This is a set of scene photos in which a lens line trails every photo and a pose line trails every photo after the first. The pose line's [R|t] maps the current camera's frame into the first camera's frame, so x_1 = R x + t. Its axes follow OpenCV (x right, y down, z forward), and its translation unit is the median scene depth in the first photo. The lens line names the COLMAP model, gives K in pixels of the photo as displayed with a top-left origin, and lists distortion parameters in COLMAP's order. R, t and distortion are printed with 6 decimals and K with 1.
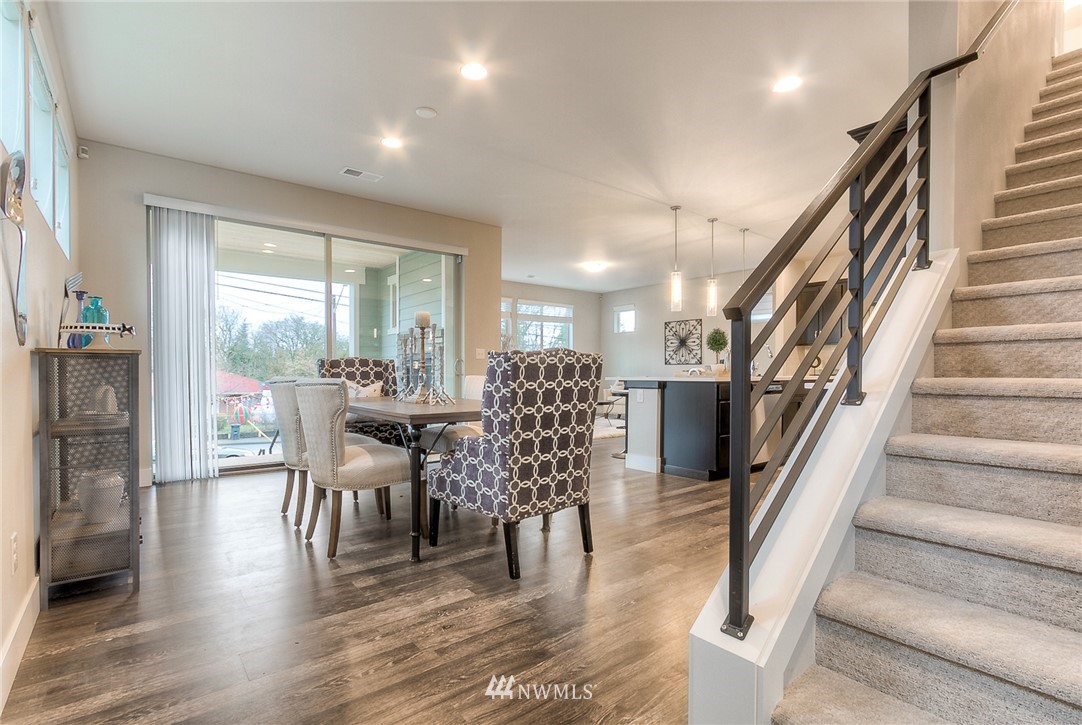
lens RADIAL K [[513.2, 0, 543.6], [0, 513.2, 380.9], [0, 0, 1]] dist [-0.004825, 0.000251]
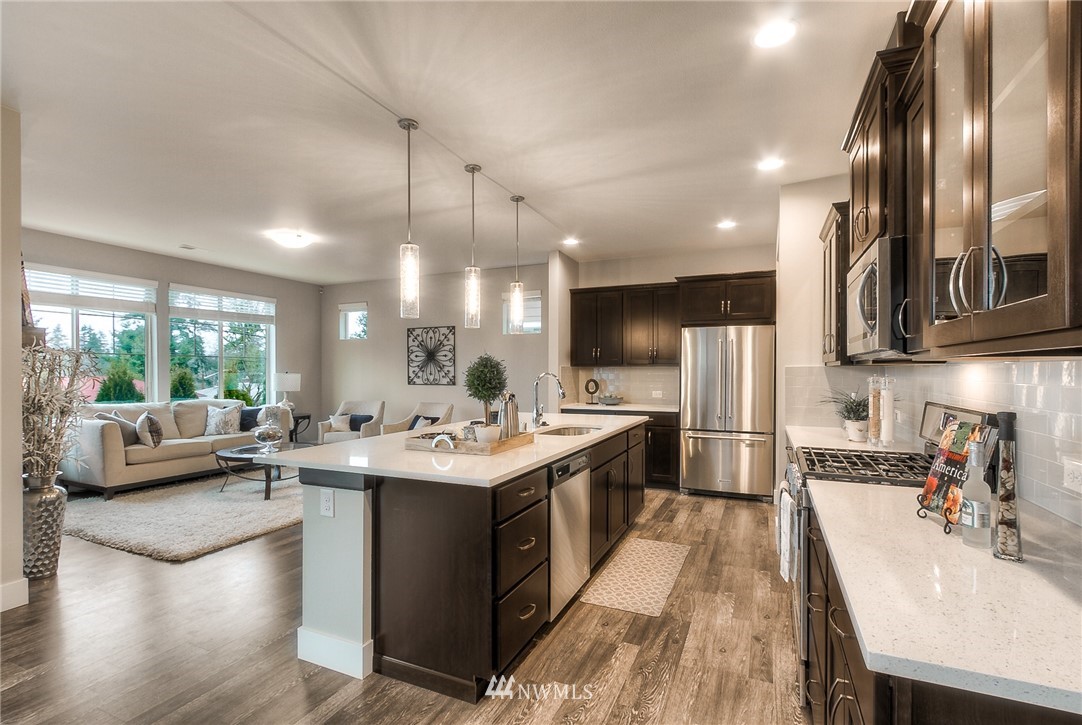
lens RADIAL K [[500.3, 0, 543.0], [0, 500.3, 369.1], [0, 0, 1]] dist [-0.004964, 0.000190]
pose [[0.889483, 0.001445, 0.456966, 0.208363], [0.008197, 0.999784, -0.019116, -0.103334], [-0.456895, 0.020749, 0.889279, 0.687750]]
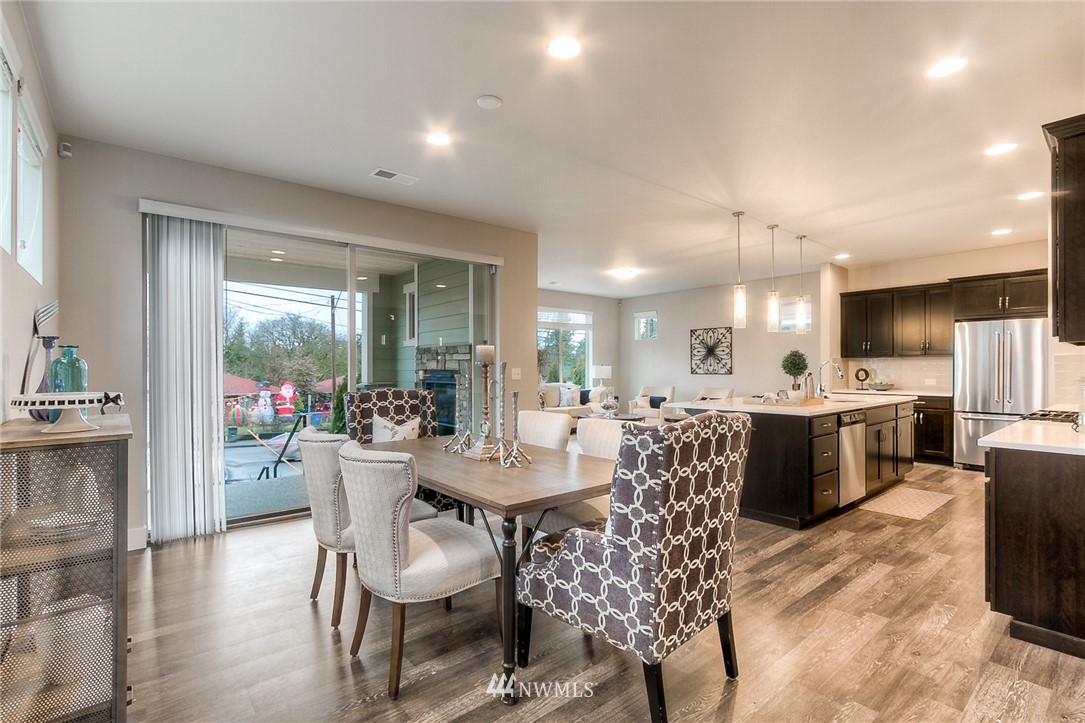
lens RADIAL K [[501.7, 0, 544.5], [0, 501.7, 368.1], [0, 0, 1]] dist [-0.004964, 0.000190]
pose [[0.999826, -0.004891, 0.017984, -0.143624], [0.005179, 0.999859, -0.015995, -0.077959], [-0.017903, 0.016085, 0.999710, 0.187015]]
